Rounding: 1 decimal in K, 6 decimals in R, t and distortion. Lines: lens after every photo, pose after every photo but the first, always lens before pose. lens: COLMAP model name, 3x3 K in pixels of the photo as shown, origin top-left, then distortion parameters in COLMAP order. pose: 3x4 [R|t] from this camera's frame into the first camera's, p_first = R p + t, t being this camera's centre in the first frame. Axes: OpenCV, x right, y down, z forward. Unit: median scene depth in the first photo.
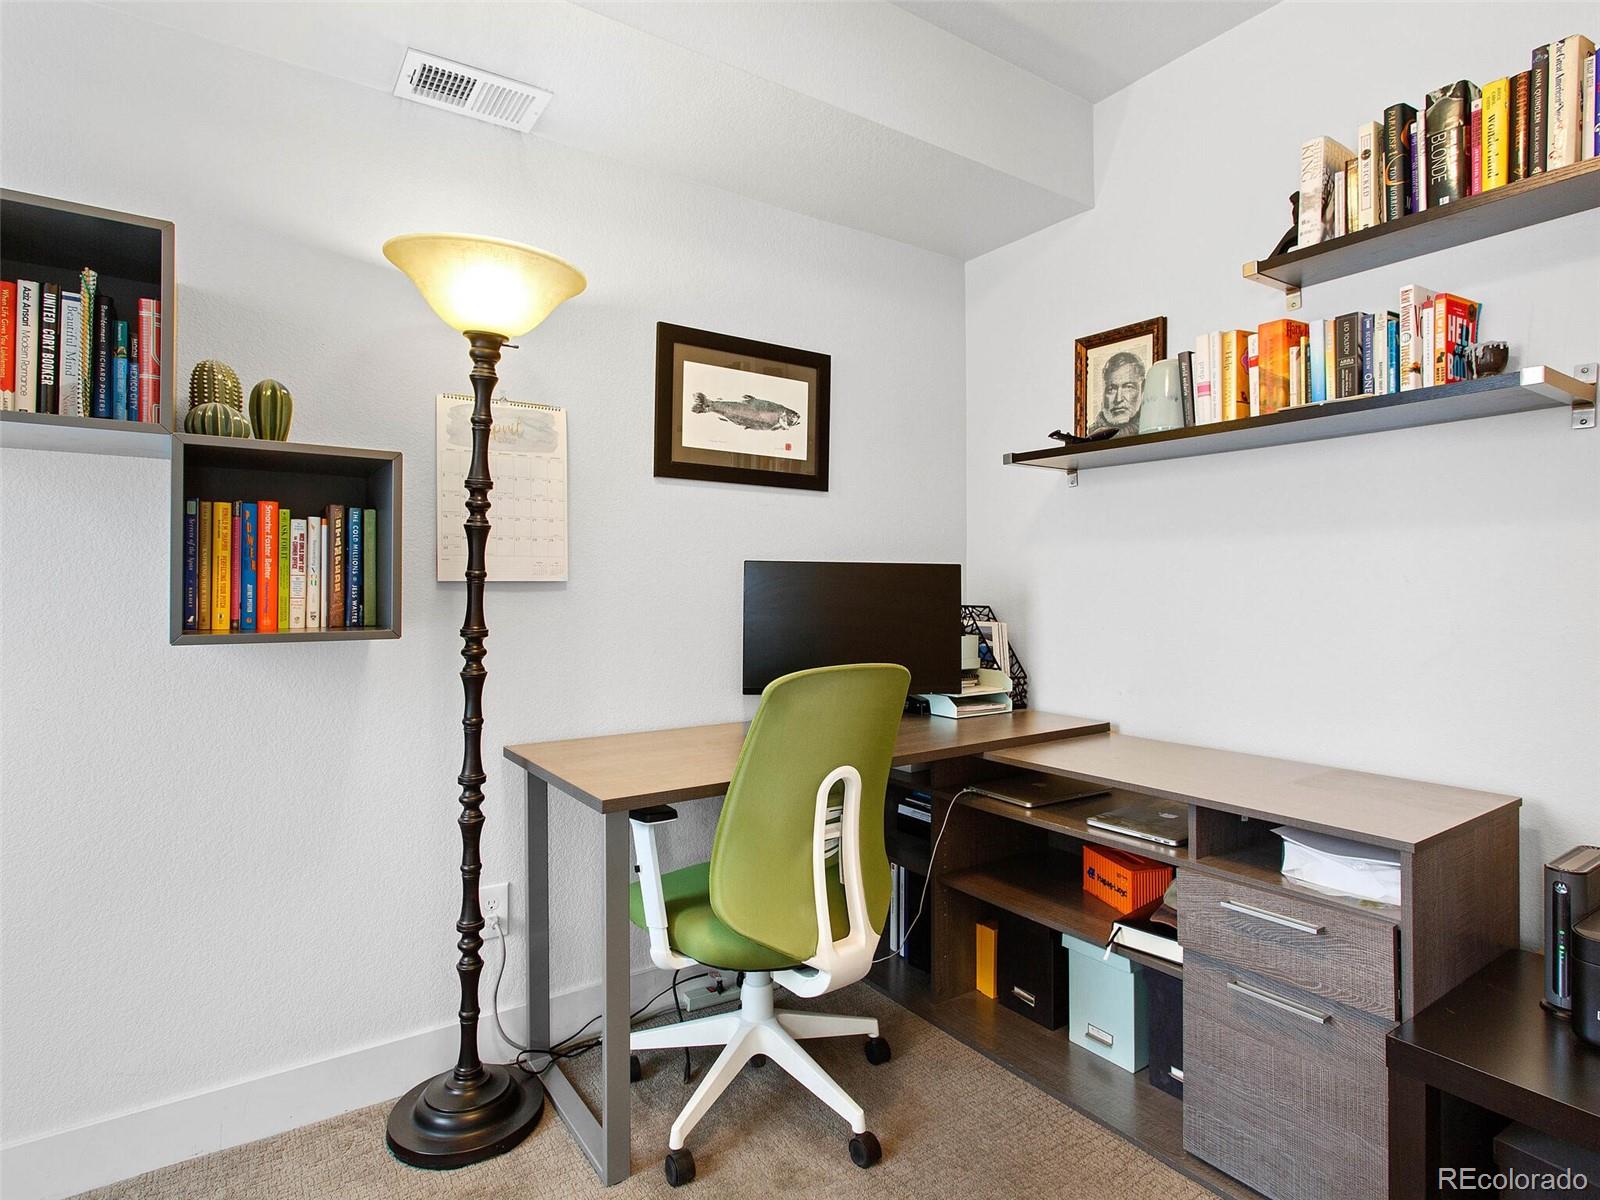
lens RADIAL K [[870.0, 0, 784.4], [0, 870.0, 600.5], [0, 0, 1]] dist [0.005533, 0.001502]
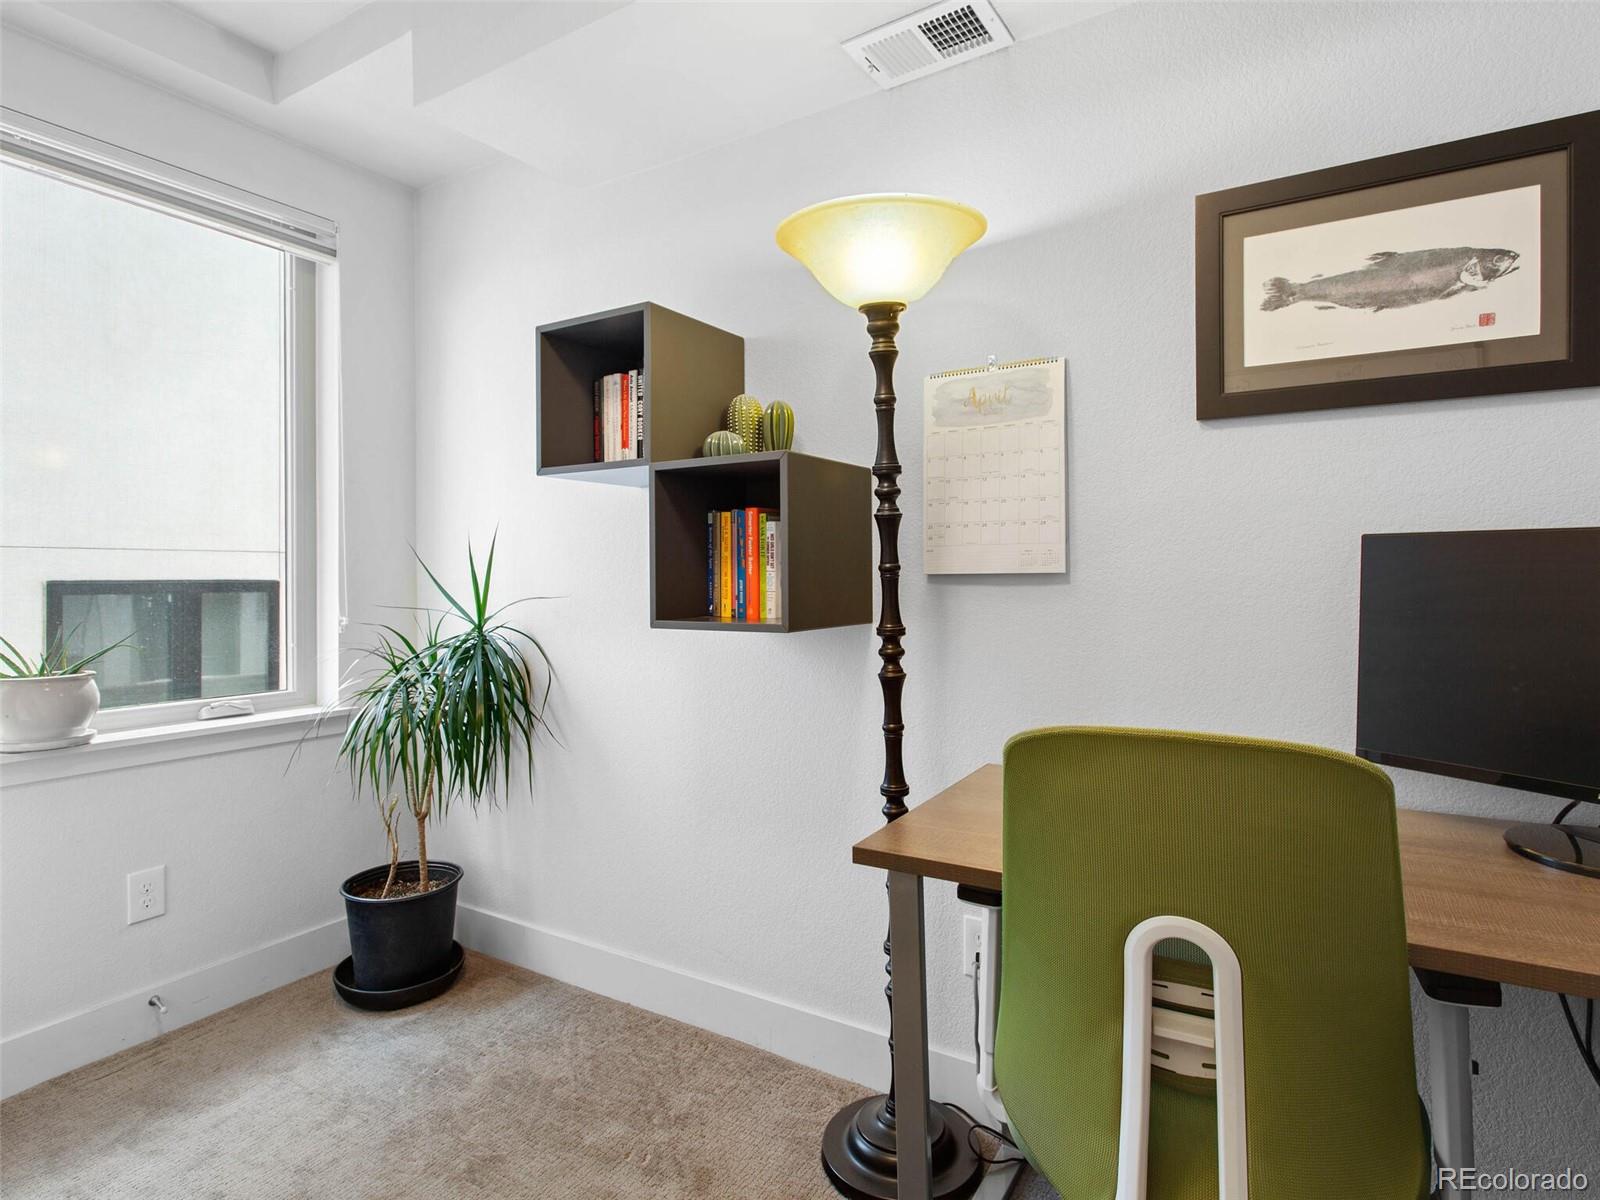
lens RADIAL K [[857.6, 0, 803.8], [0, 857.6, 578.9], [0, 0, 1]] dist [0.003172, 0.000631]
pose [[0.414975, 0.000392, -0.909833, 0.376866], [-0.005780, 0.999981, -0.002206, -0.013717], [0.909815, 0.006174, 0.414969, 0.469465]]
